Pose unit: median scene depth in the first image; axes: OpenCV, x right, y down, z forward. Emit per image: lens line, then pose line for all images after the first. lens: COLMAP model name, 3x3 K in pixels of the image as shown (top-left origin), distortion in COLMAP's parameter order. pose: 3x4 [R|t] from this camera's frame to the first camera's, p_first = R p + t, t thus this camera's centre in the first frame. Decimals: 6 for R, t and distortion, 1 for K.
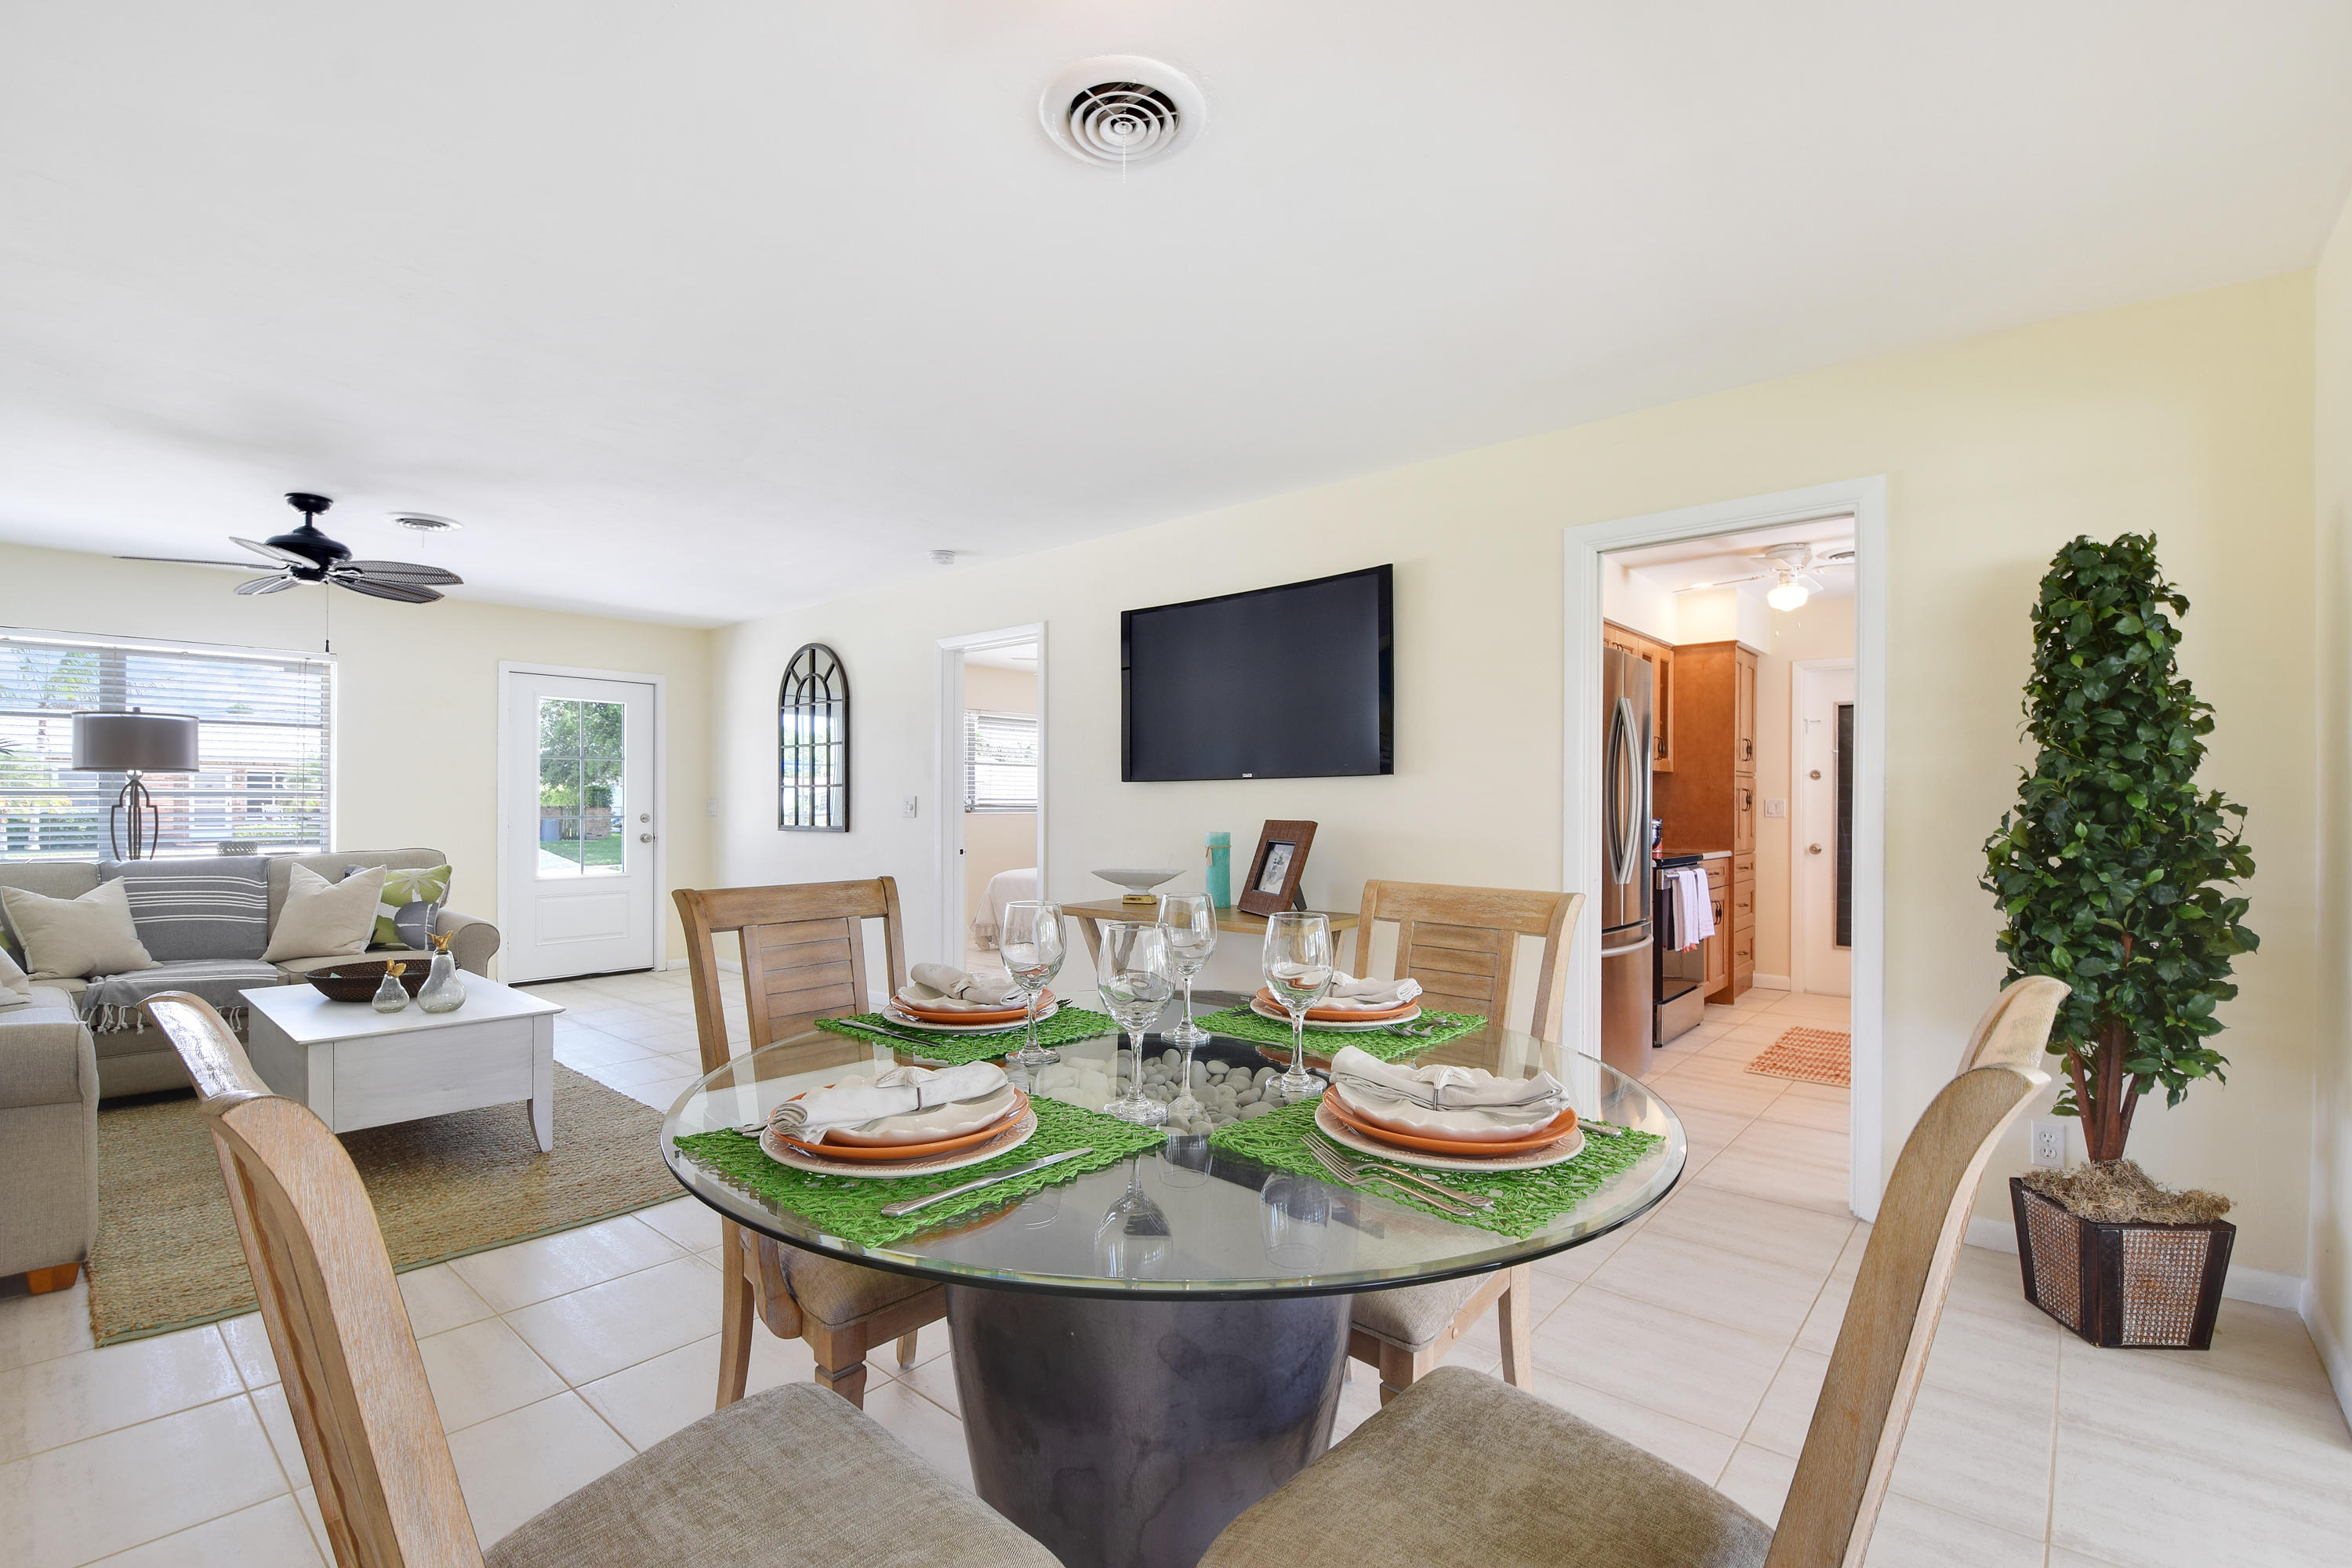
lens RADIAL K [[1050.0, 0, 1167.5], [0, 1050.0, 802.9], [0, 0, 1]] dist [0.018857, -0.022168]
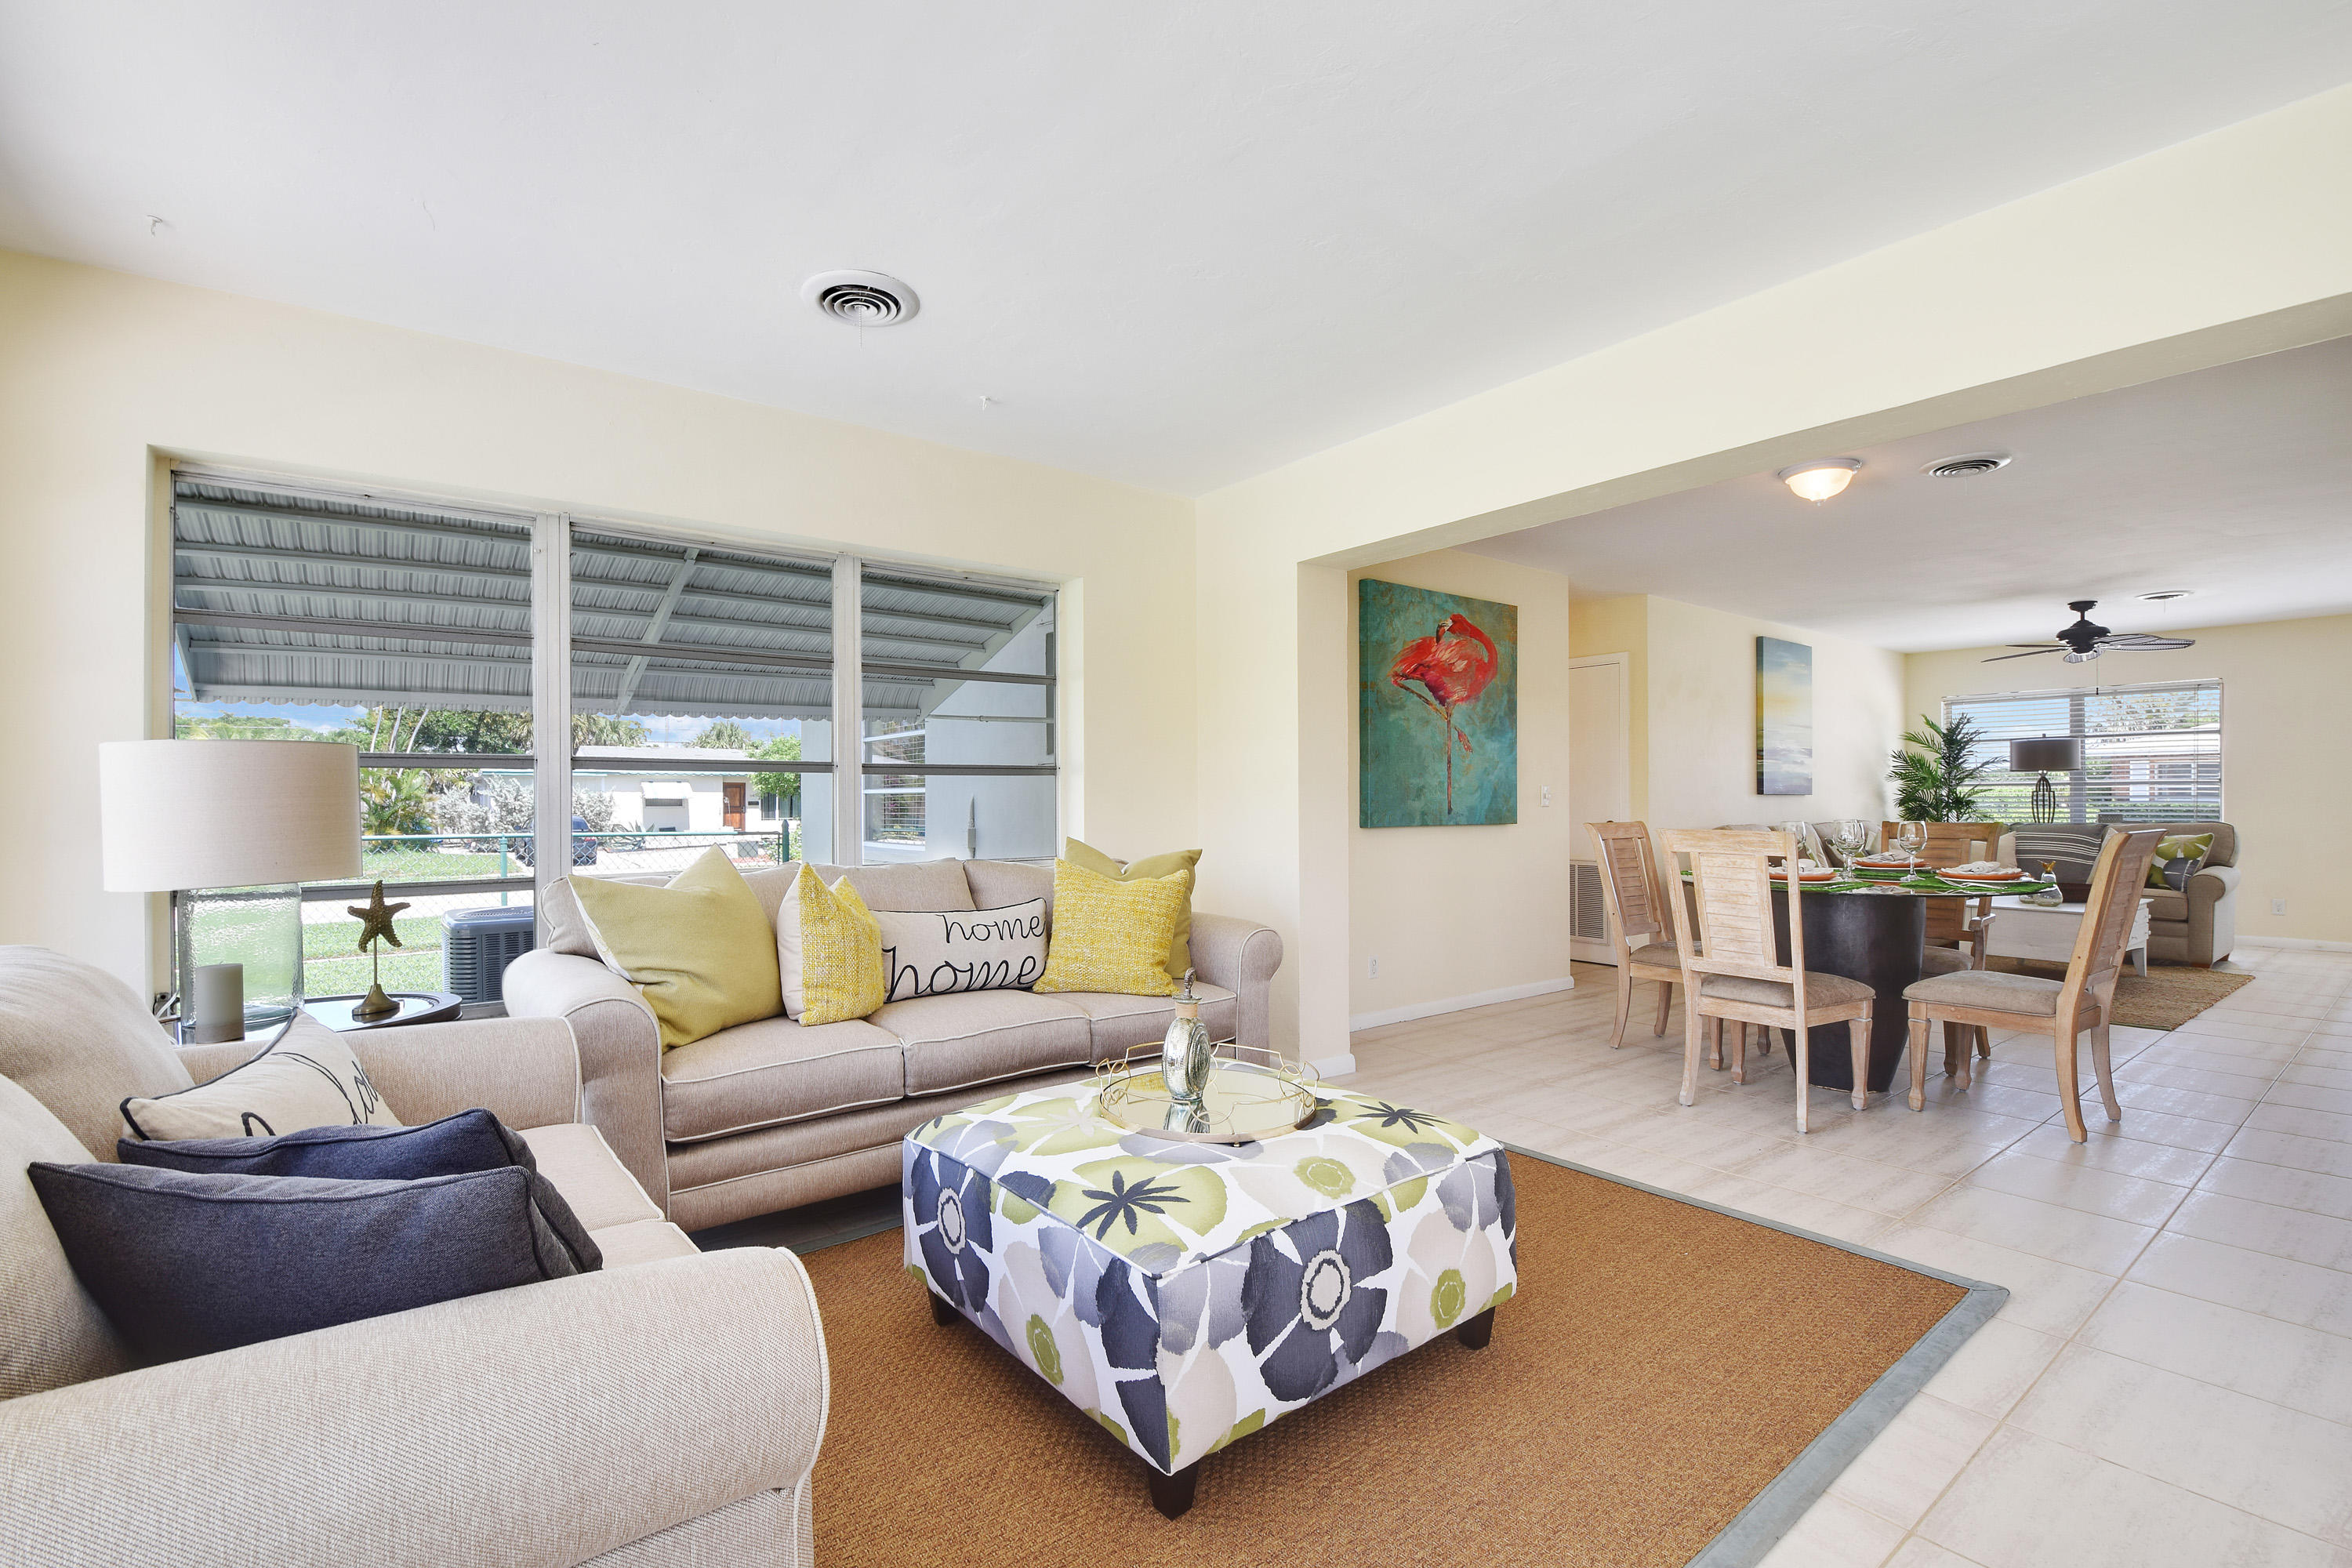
lens RADIAL K [[1050.0, 0, 1167.5], [0, 1050.0, 802.9], [0, 0, 1]] dist [0.018857, -0.022168]
pose [[-0.187277, 0.000920, -0.982307, 0.952286], [0.006847, 0.999976, -0.000369, 0.011061], [0.982283, -0.006795, -0.187279, -0.081901]]
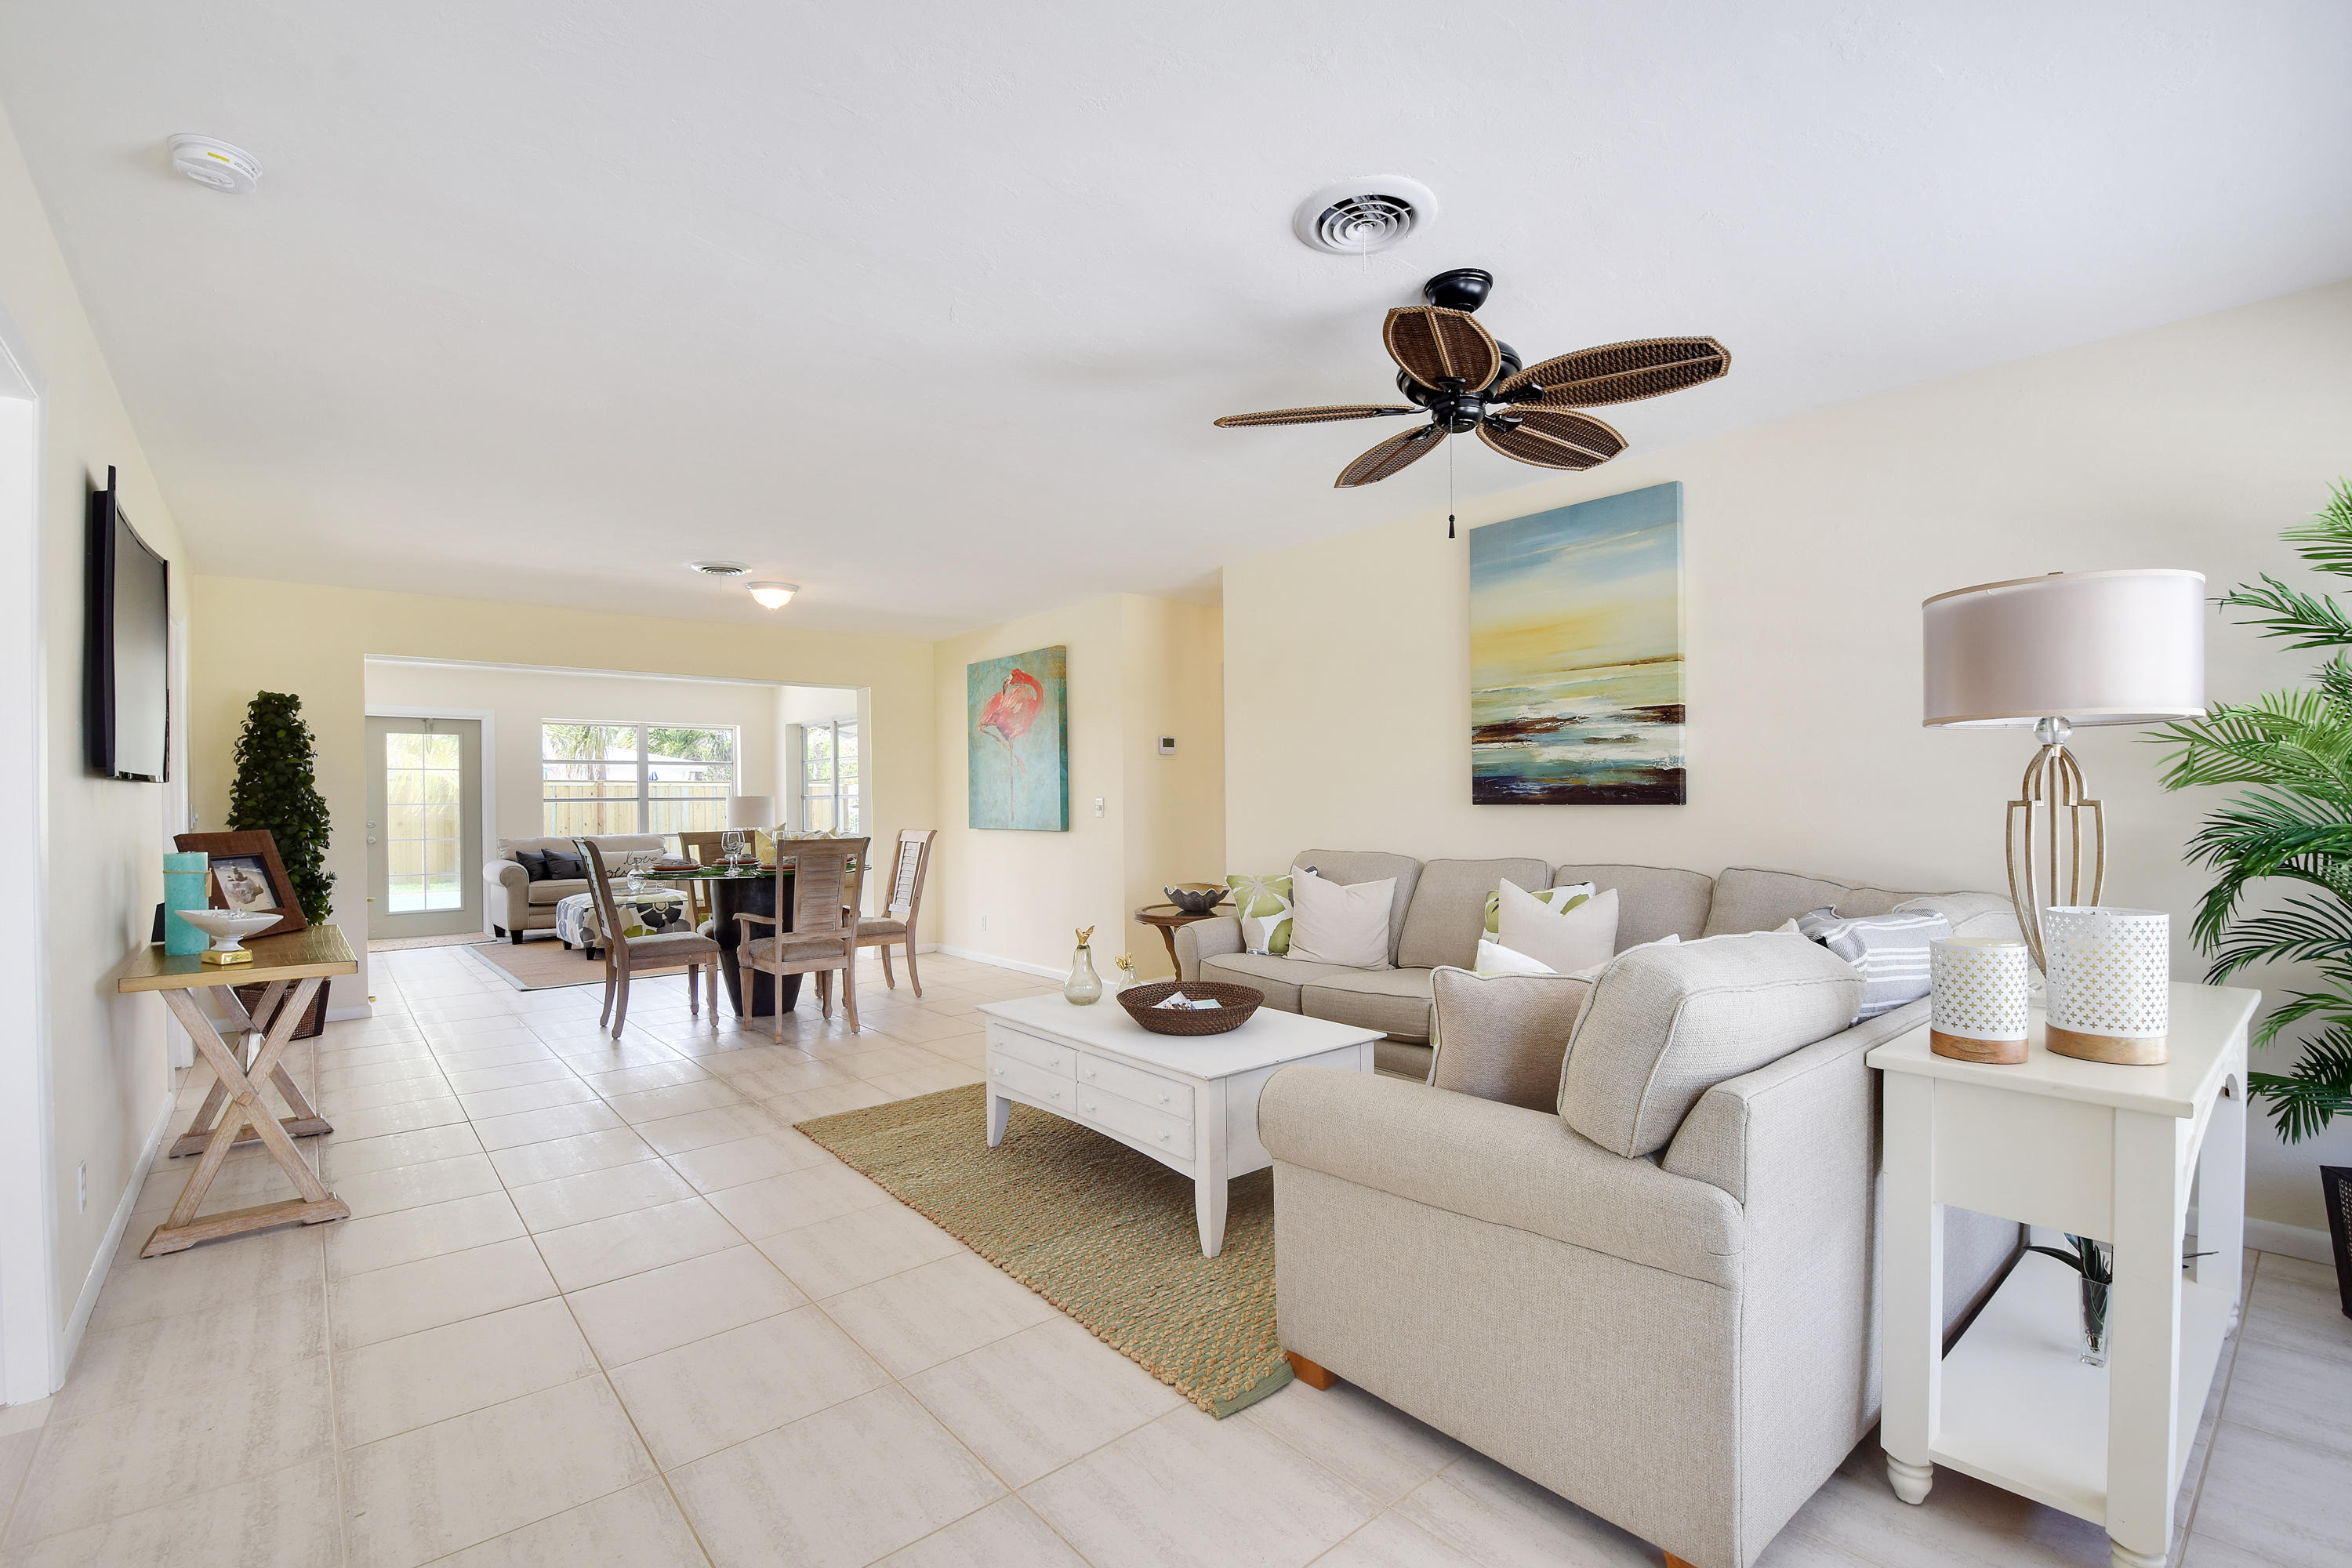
lens RADIAL K [[1031.9, 0, 1170.8], [0, 1031.9, 799.4], [0, 0, 1]] dist [0.019550, -0.026408]
pose [[-0.988727, 0.010415, 0.149368, -0.673107], [0.010450, 0.999945, -0.000553, -0.003145], [-0.149366, 0.001015, -0.988782, 1.446300]]
